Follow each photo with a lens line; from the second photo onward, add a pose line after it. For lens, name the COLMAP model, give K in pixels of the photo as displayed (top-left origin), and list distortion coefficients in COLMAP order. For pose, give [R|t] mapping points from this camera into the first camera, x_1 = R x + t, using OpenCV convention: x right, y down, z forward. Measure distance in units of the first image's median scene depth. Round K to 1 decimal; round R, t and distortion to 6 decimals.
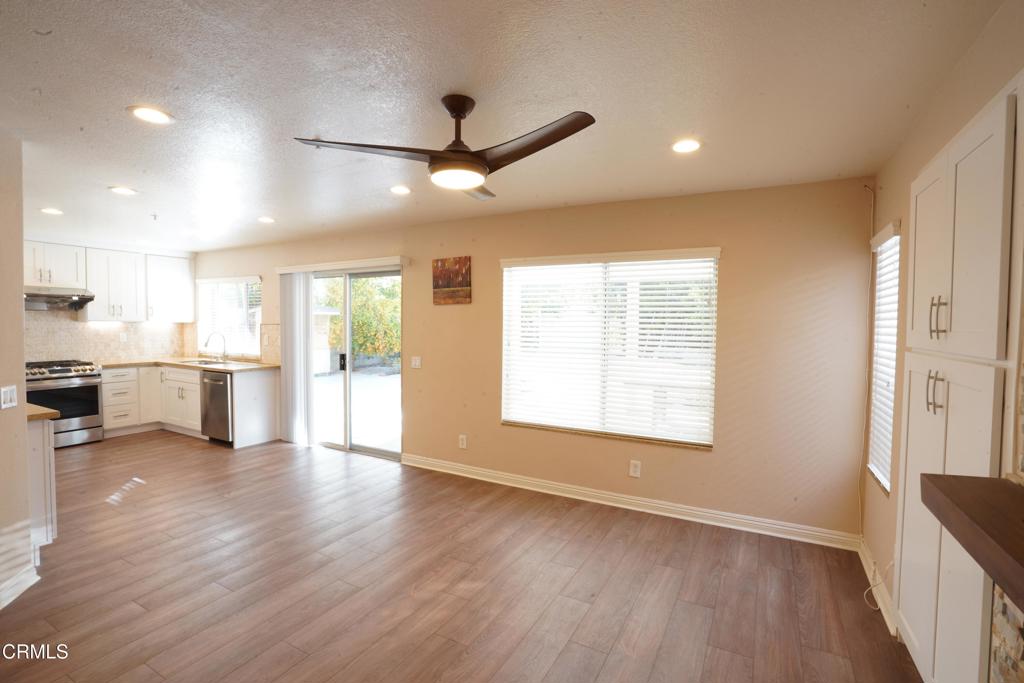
lens RADIAL K [[469.7, 0, 512.4], [0, 469.7, 341.1], [0, 0, 1]] dist [-0.050507, 0.010075]
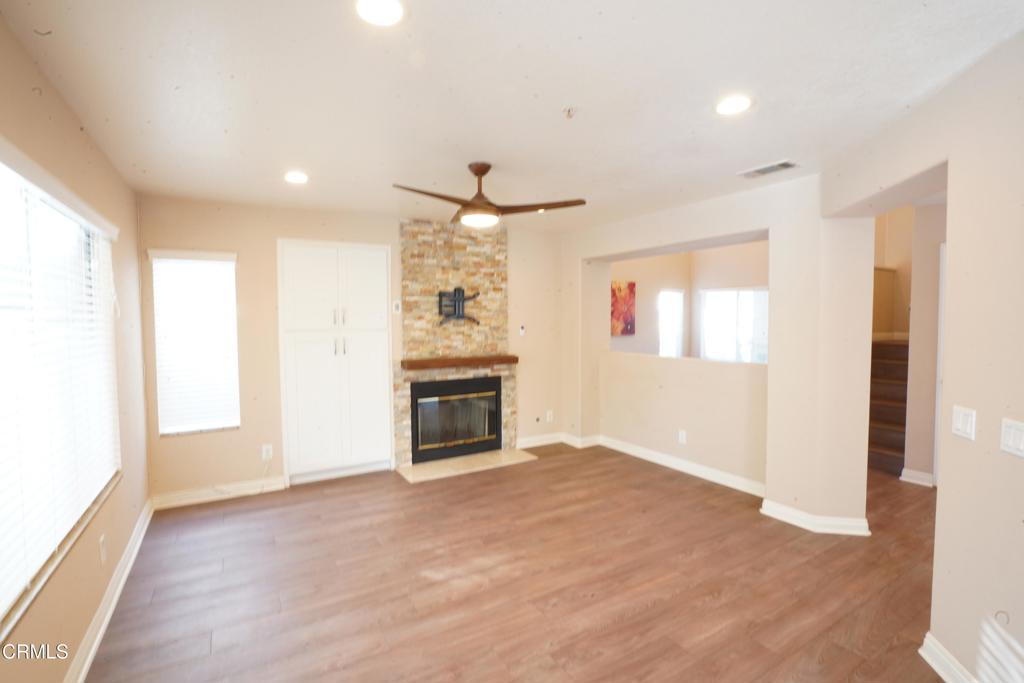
lens RADIAL K [[469.7, 0, 510.1], [0, 469.7, 337.5], [0, 0, 1]] dist [-0.050507, 0.010075]
pose [[-0.858124, -0.023276, 0.512915, -0.356167], [0.019498, 0.996774, 0.077853, -0.035583], [-0.513073, 0.076808, -0.854902, 0.828771]]
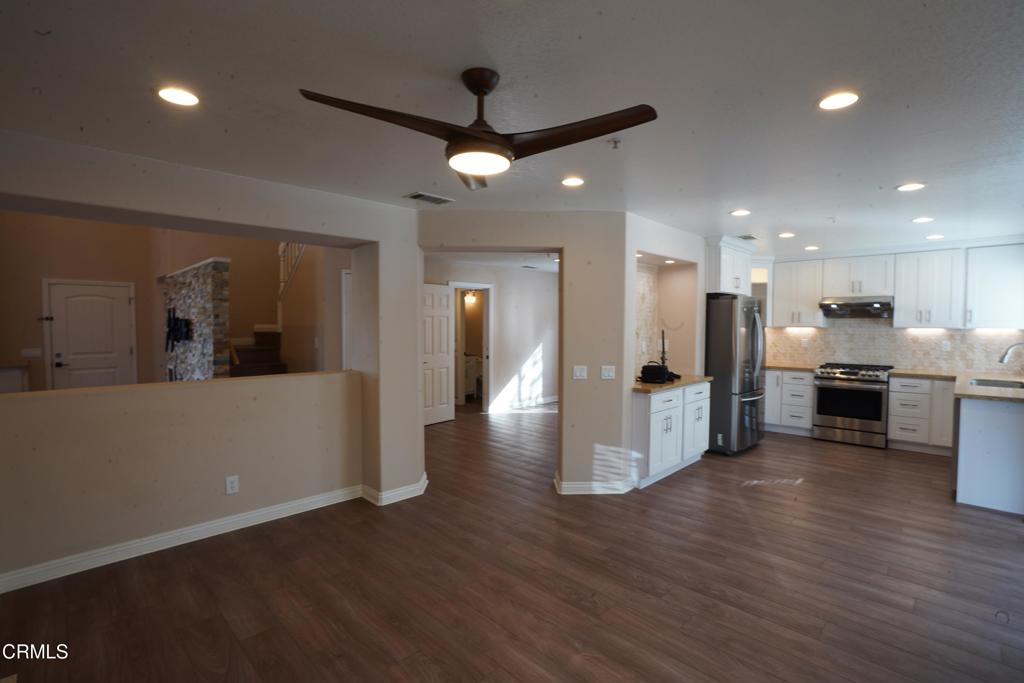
lens RADIAL K [[469.7, 0, 512.1], [0, 469.7, 341.1], [0, 0, 1]] dist [-0.050507, 0.010075]
pose [[-0.291926, 0.023935, -0.956141, 0.267901], [-0.042775, 0.998360, 0.038052, -0.017020], [0.955484, 0.052007, -0.290423, 0.497441]]
